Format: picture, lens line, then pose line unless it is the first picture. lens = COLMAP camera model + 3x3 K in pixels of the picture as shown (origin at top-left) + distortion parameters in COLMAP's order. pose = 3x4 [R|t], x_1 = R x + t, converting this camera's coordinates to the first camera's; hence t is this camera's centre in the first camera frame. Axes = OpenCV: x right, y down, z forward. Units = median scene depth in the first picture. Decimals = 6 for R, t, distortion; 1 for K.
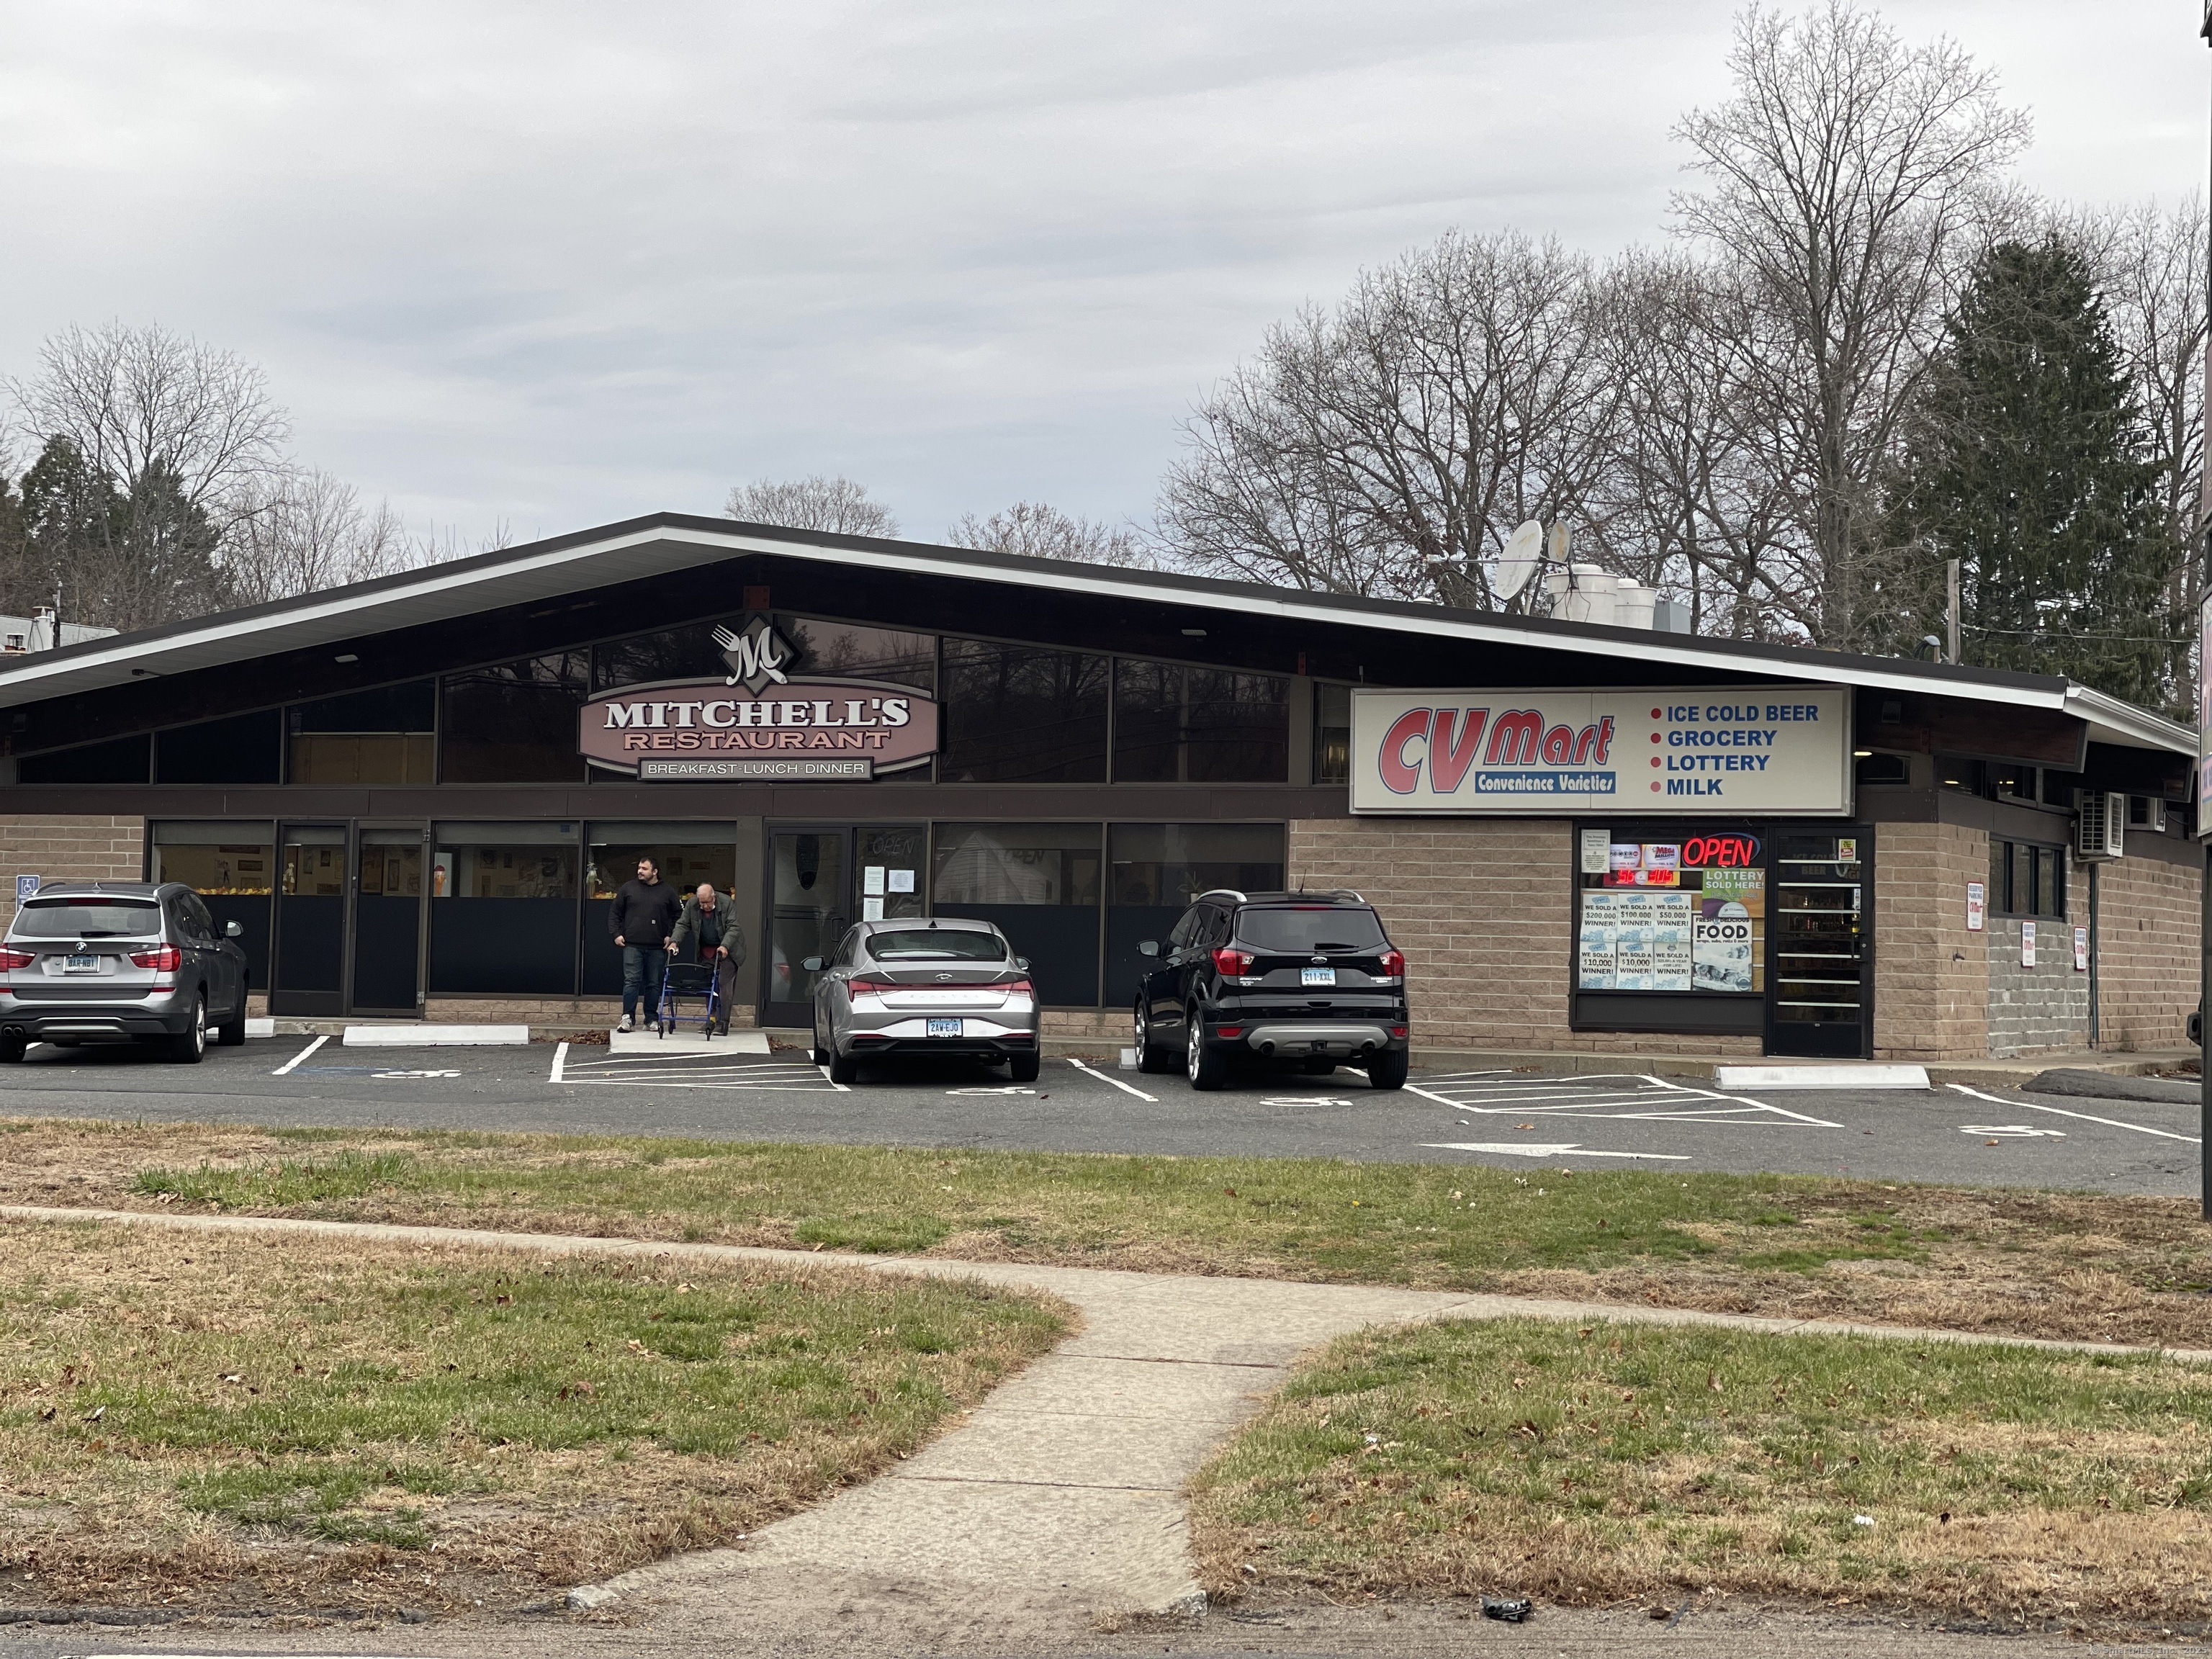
lens RADIAL K [[3839.4, 0, 1106.0], [0, 3839.4, 829.5], [0, 0, 1]] dist [0.339036, 0.034068]
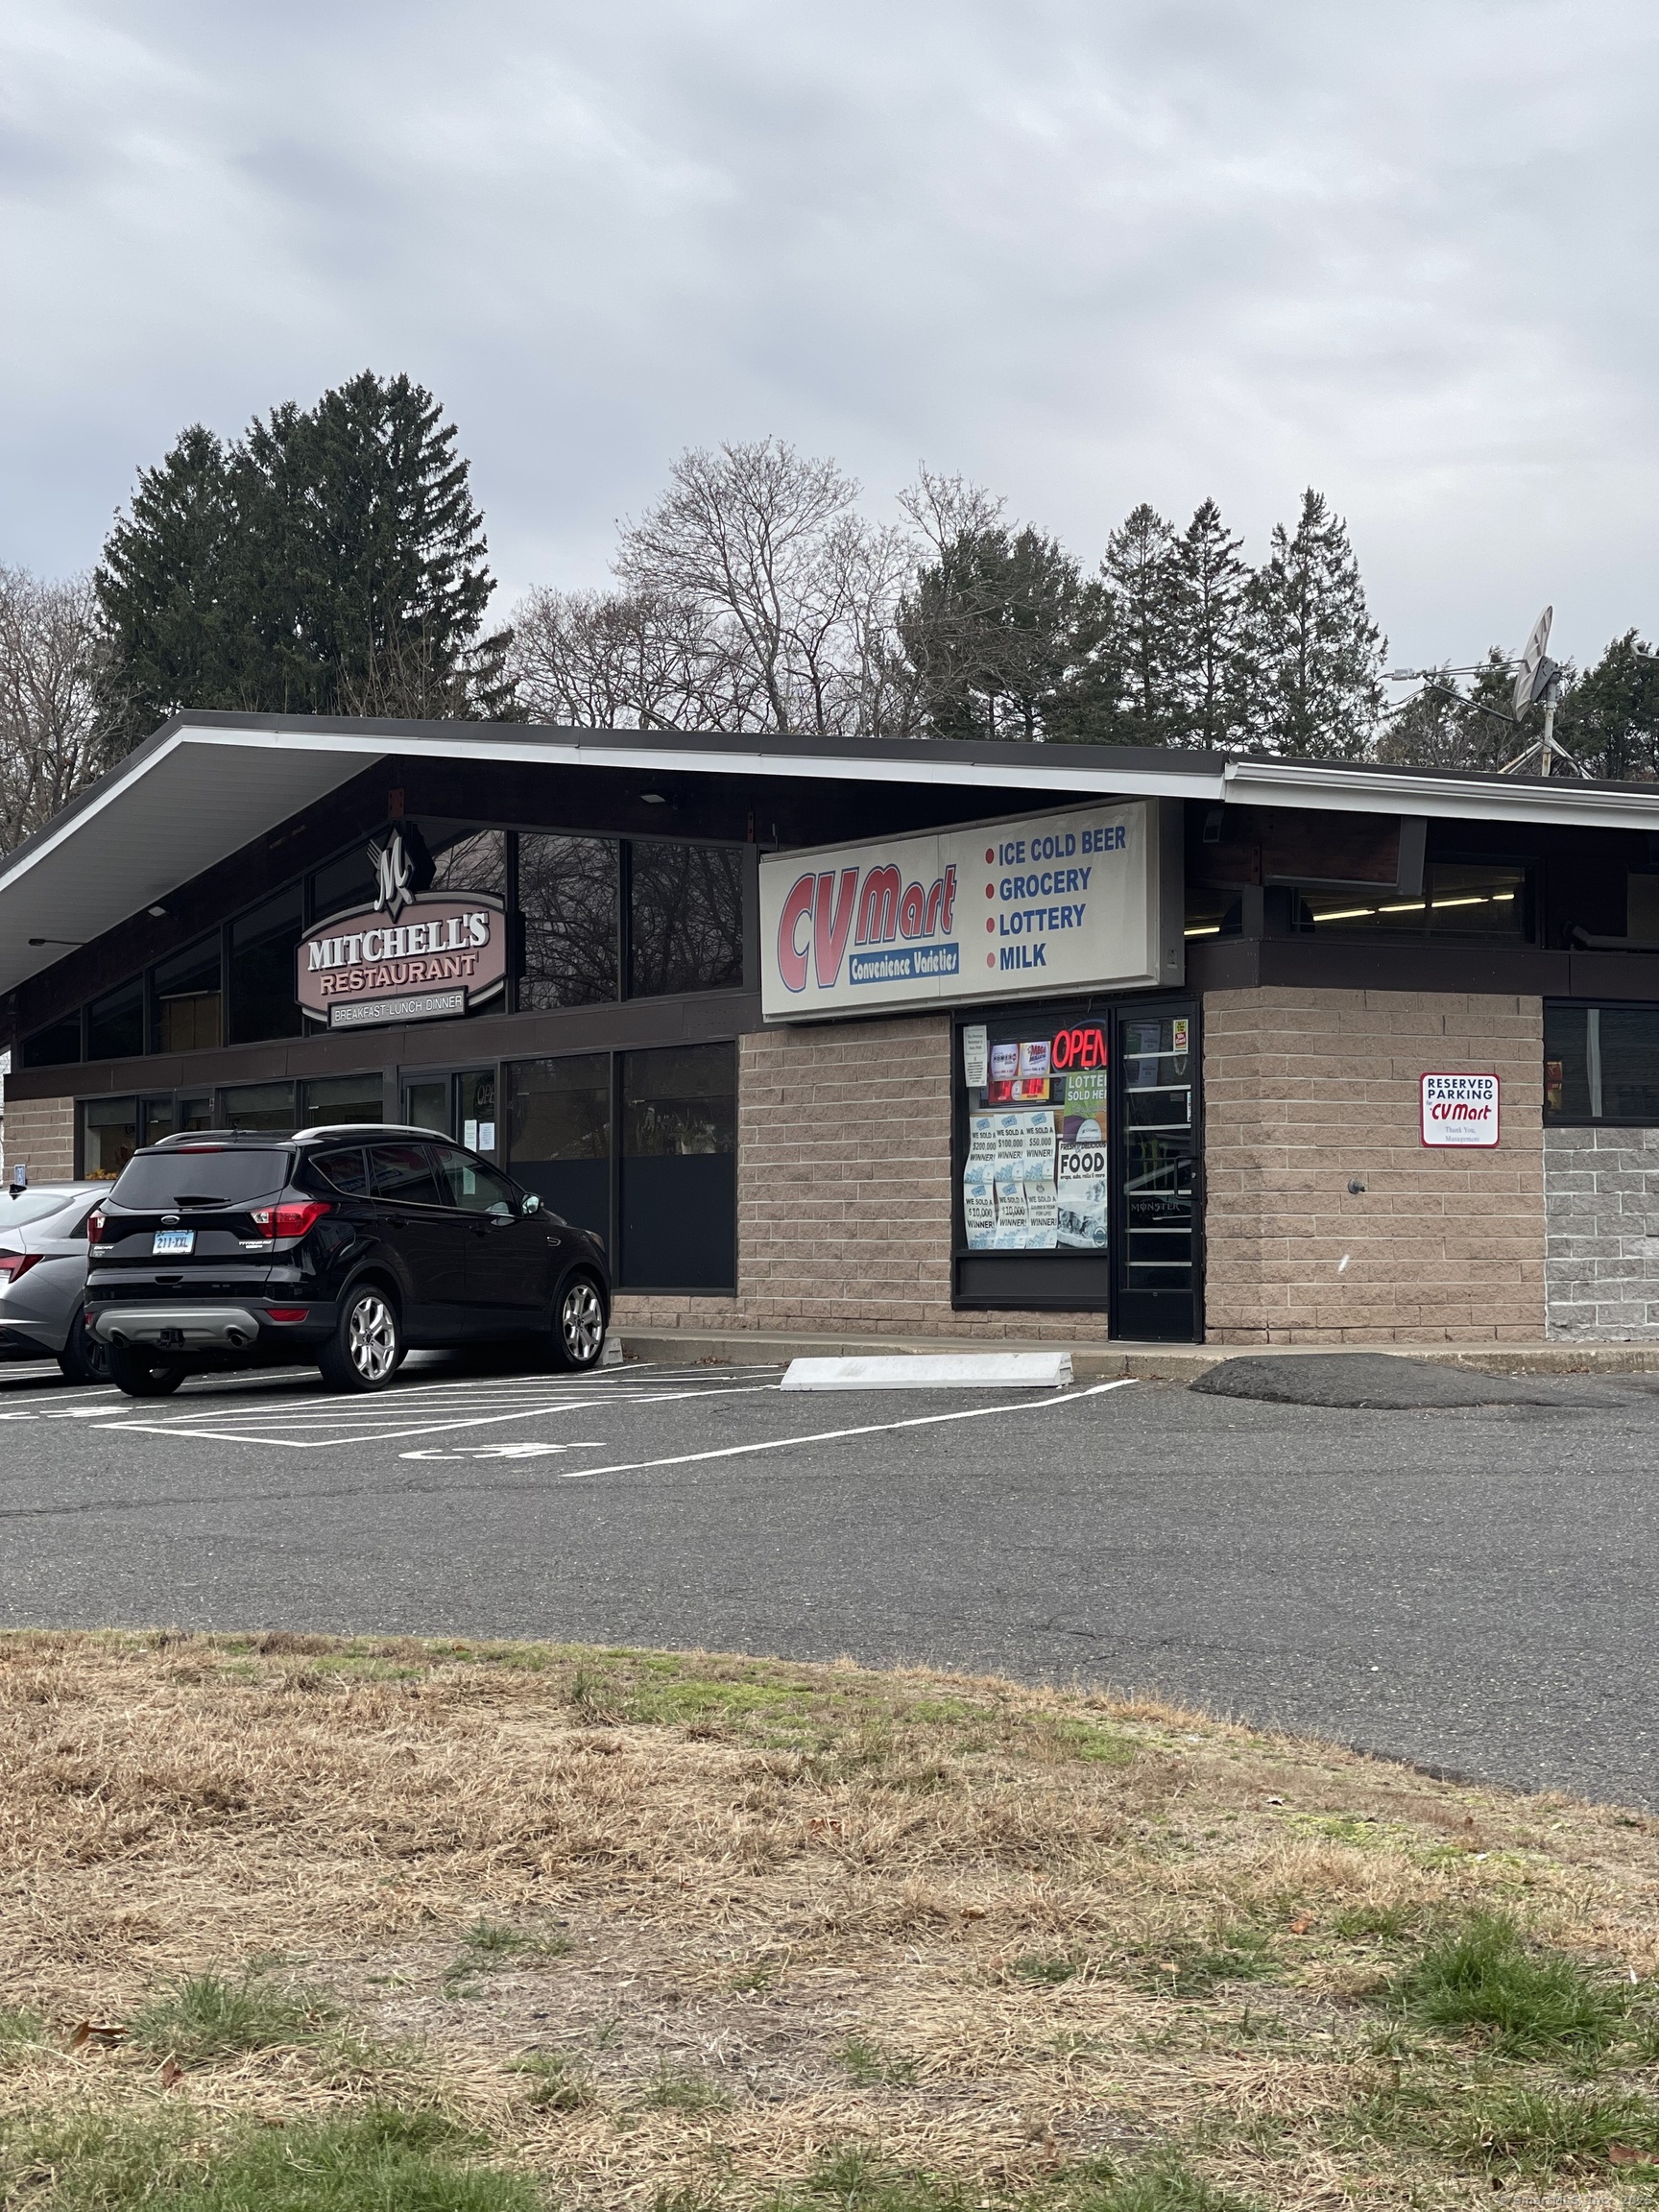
lens RADIAL K [[3839.4, 0, 829.5], [0, 3839.4, 1106.0], [0, 0, 1]] dist [0.339036, 0.034068]
pose [[0.828874, -0.041956, -0.557860, 0.503281], [0.038353, 0.999099, -0.018156, 0.026834], [0.558119, -0.006346, 0.829736, 0.400898]]
